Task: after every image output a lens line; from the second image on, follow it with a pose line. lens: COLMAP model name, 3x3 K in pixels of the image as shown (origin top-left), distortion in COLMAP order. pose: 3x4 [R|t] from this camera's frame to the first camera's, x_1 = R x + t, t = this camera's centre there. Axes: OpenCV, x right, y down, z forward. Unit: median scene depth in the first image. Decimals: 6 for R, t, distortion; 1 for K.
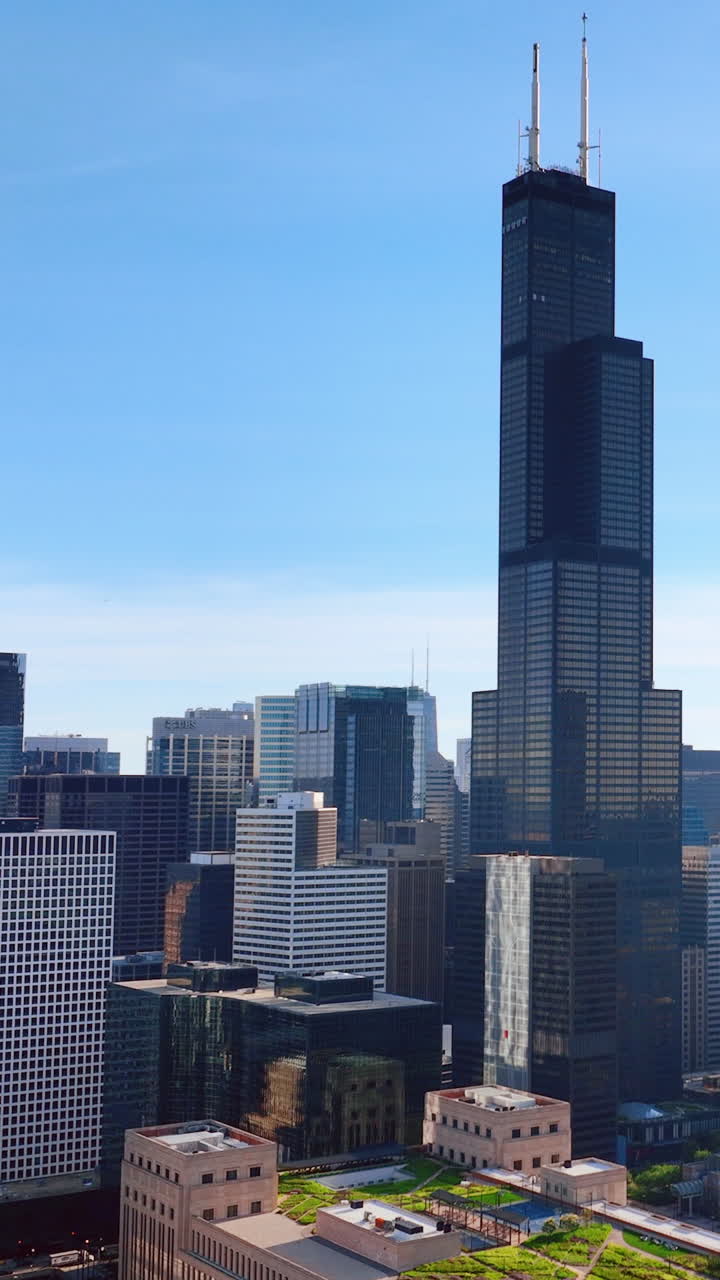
lens RADIAL K [[1613.4, 0, 361.2], [0, 1613.4, 658.2], [0, 0, 1]] dist [0.001872, -0.012923]
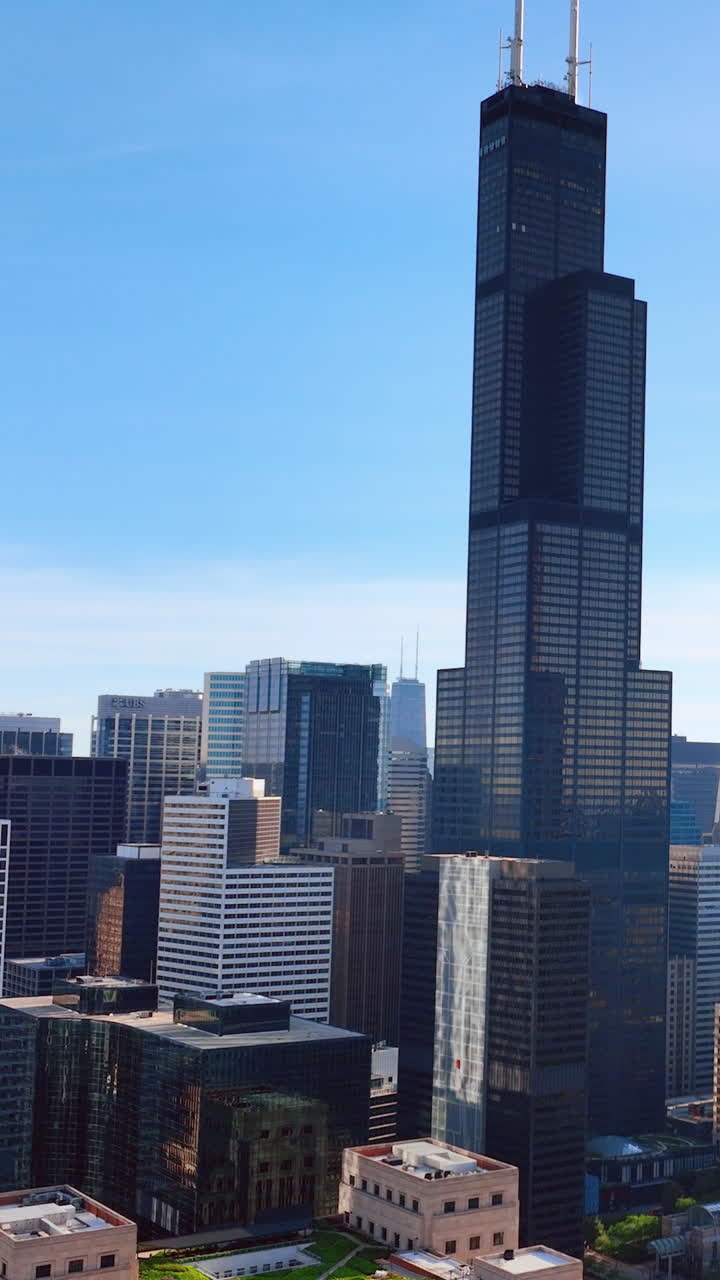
lens RADIAL K [[1623.4, 0, 360.0], [0, 1623.4, 640.0], [0, 0, 1]] dist [-0.001134, 0.015906]
pose [[0.999848, 0.017373, 0.001767, 0.025195], [-0.017366, 0.999842, -0.003797, 0.009105], [-0.001833, 0.003765, 0.999991, 0.106643]]
